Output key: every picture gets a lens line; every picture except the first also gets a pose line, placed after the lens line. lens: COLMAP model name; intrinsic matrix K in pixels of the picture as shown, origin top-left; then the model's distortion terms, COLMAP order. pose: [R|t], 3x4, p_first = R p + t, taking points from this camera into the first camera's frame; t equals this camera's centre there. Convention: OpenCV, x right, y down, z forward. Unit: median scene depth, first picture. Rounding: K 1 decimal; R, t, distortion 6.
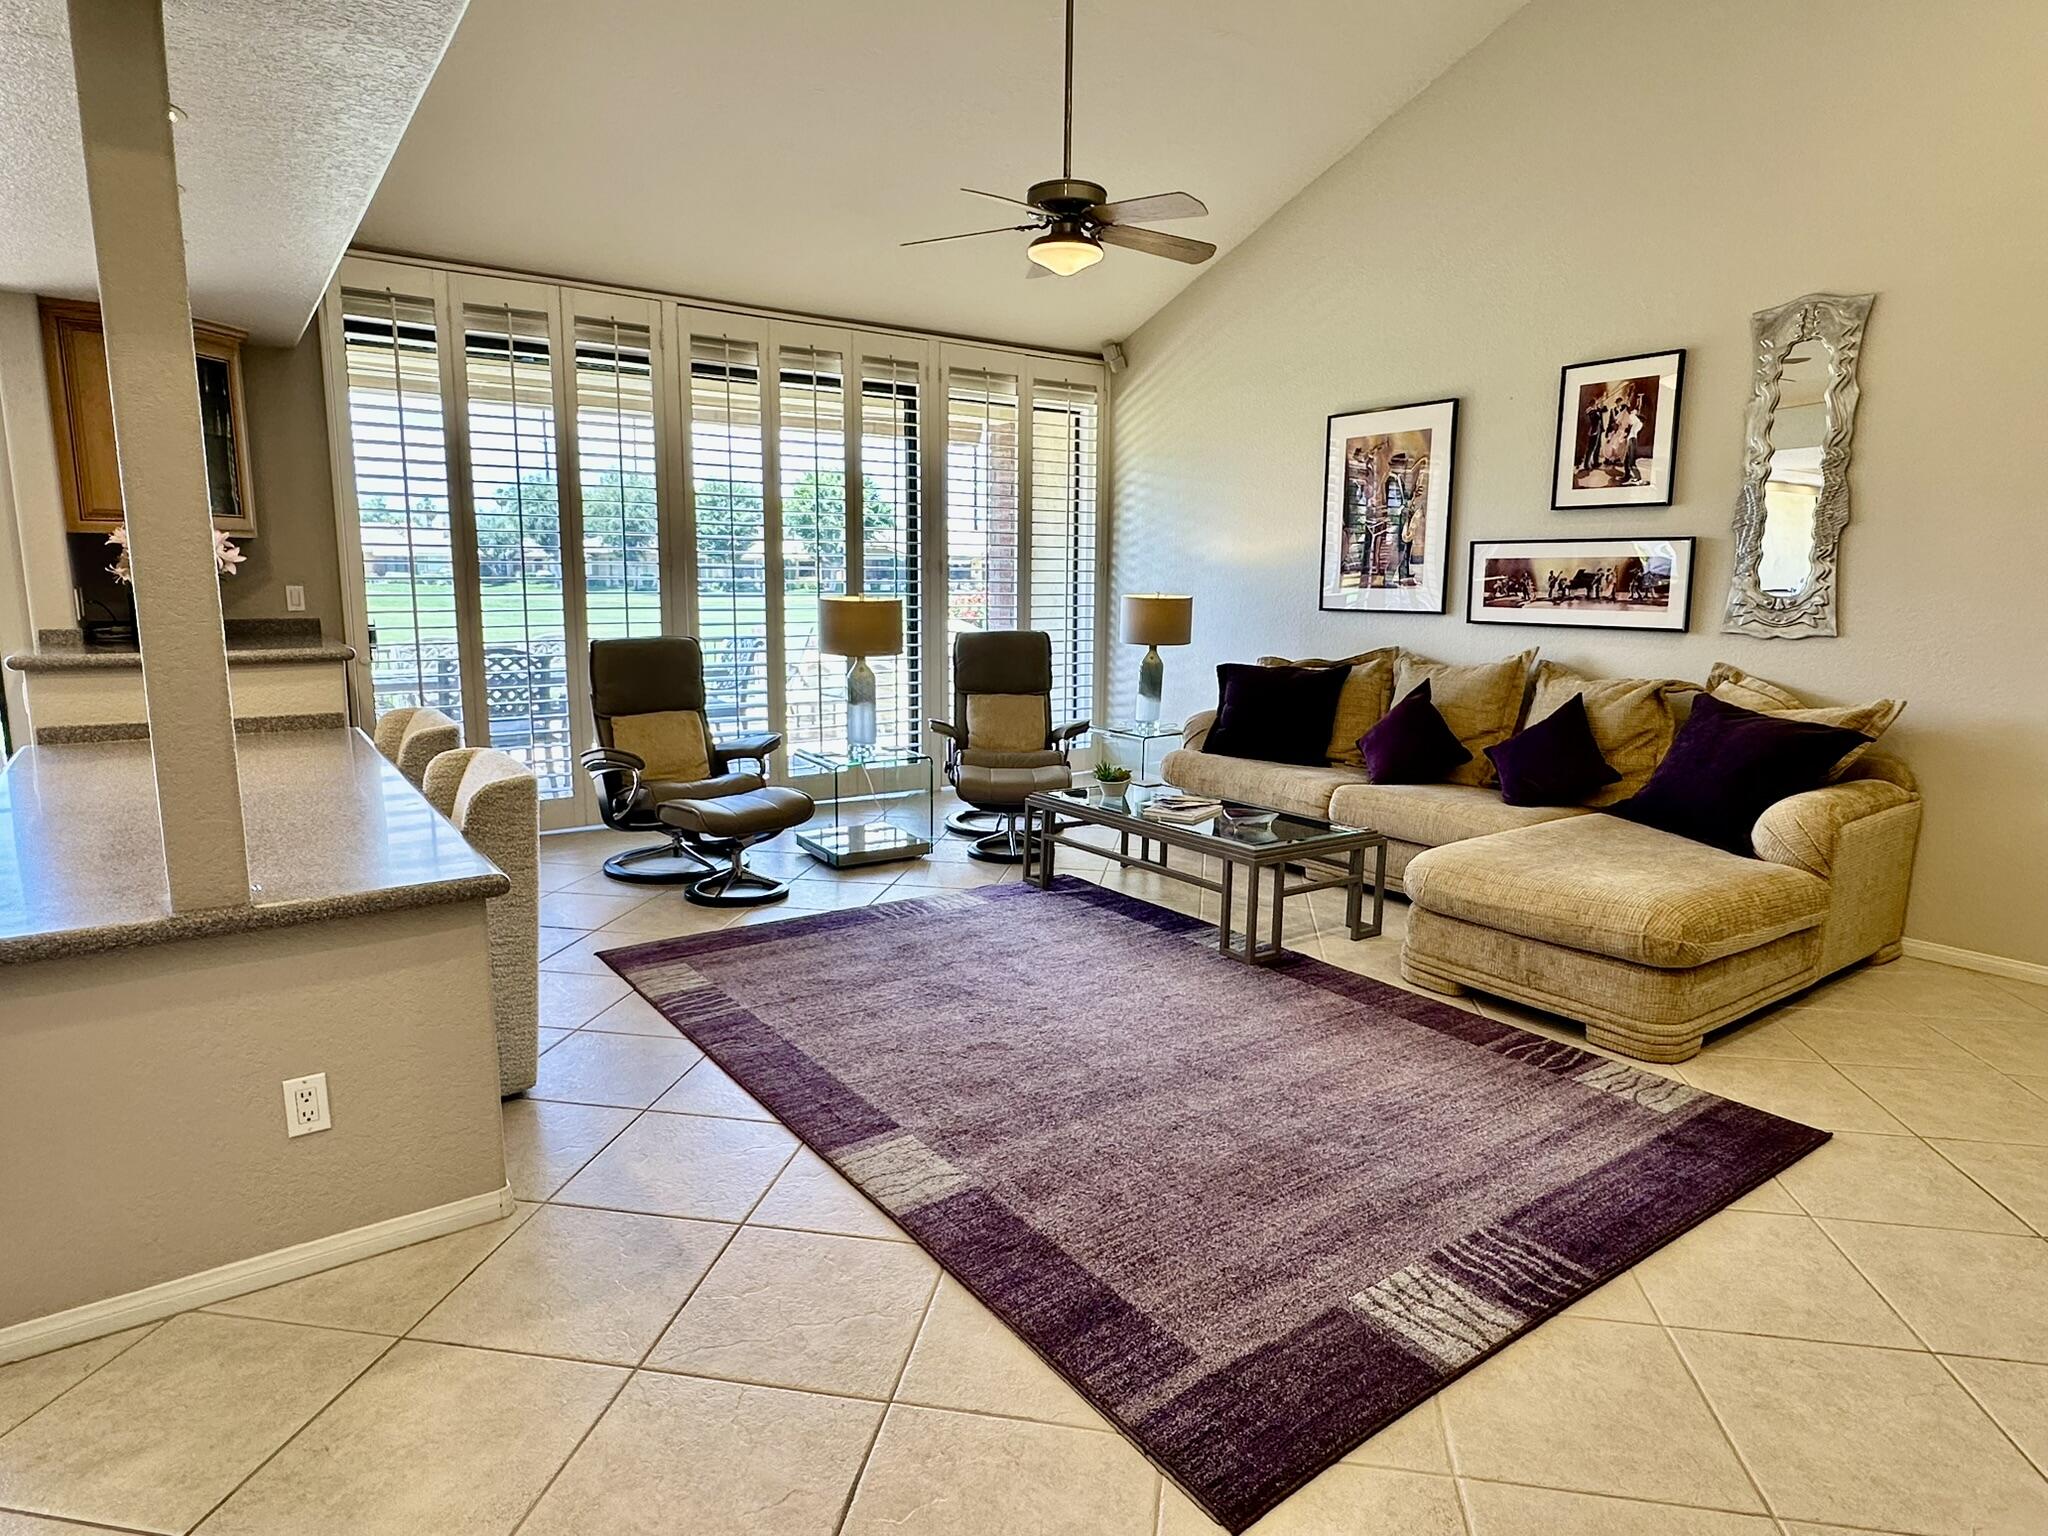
lens RADIAL K [[1174.6, 0, 1030.9], [0, 1174.6, 755.8], [0, 0, 1]] dist [0.000552, -0.001078]
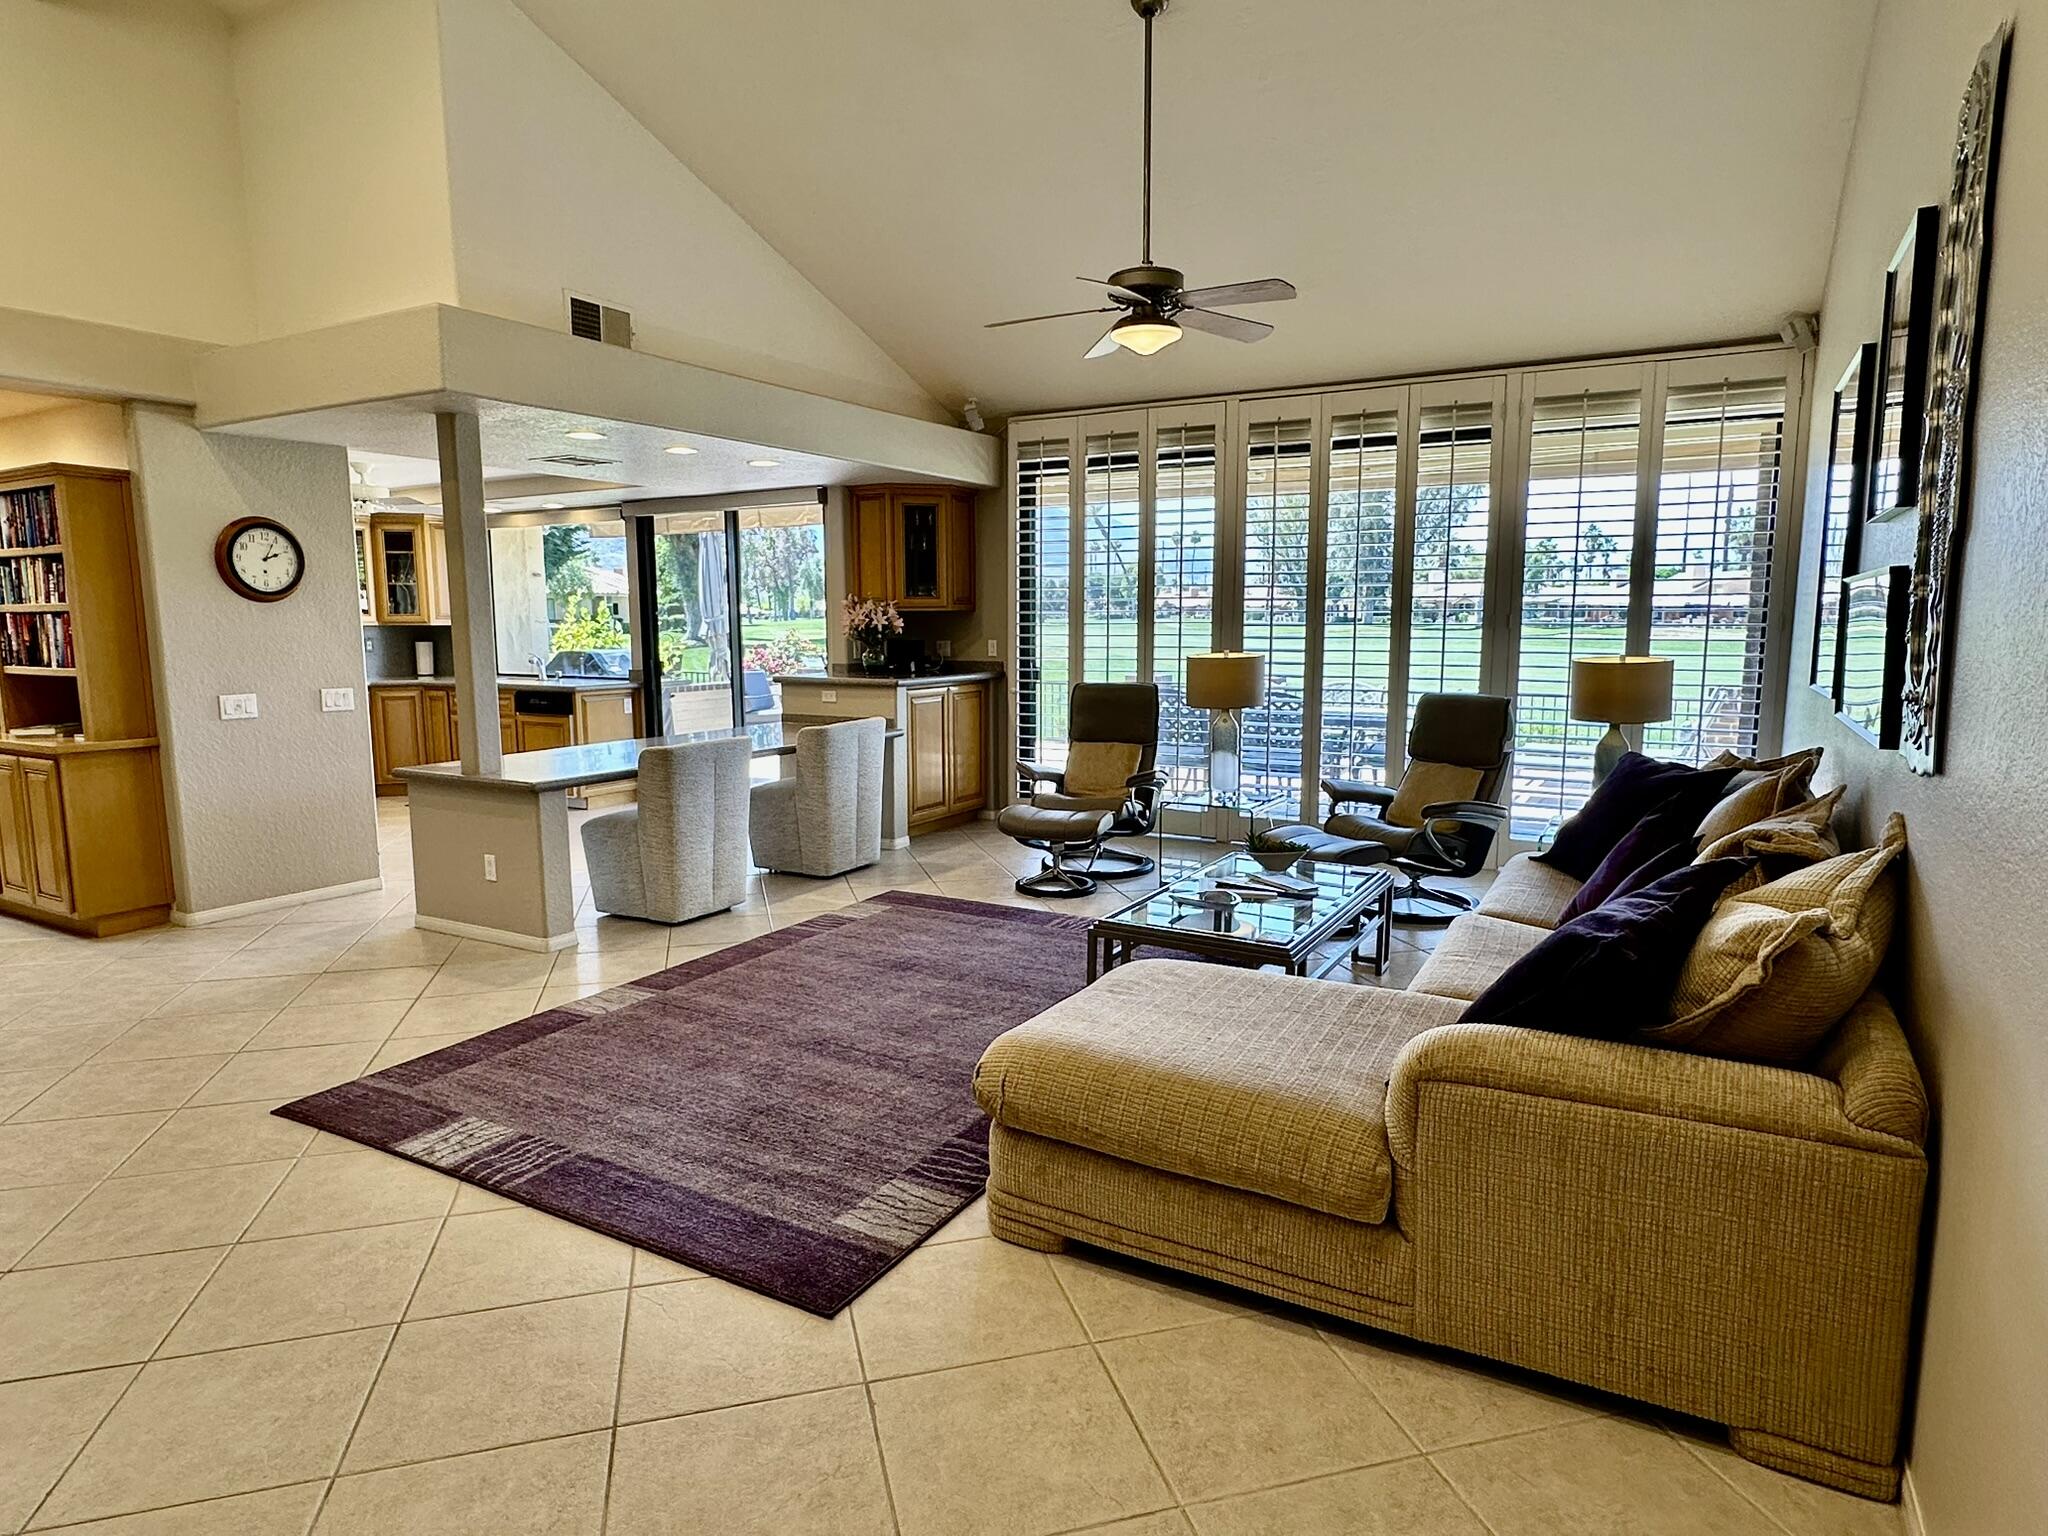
lens RADIAL K [[1174.6, 0, 1025.2], [0, 1174.6, 770.3], [0, 0, 1]] dist [0.000552, -0.001078]
pose [[0.411168, 0.109211, -0.904994, 0.913825], [-0.133802, 0.989275, 0.058591, -0.081067], [0.901686, 0.097000, 0.421371, 0.462295]]
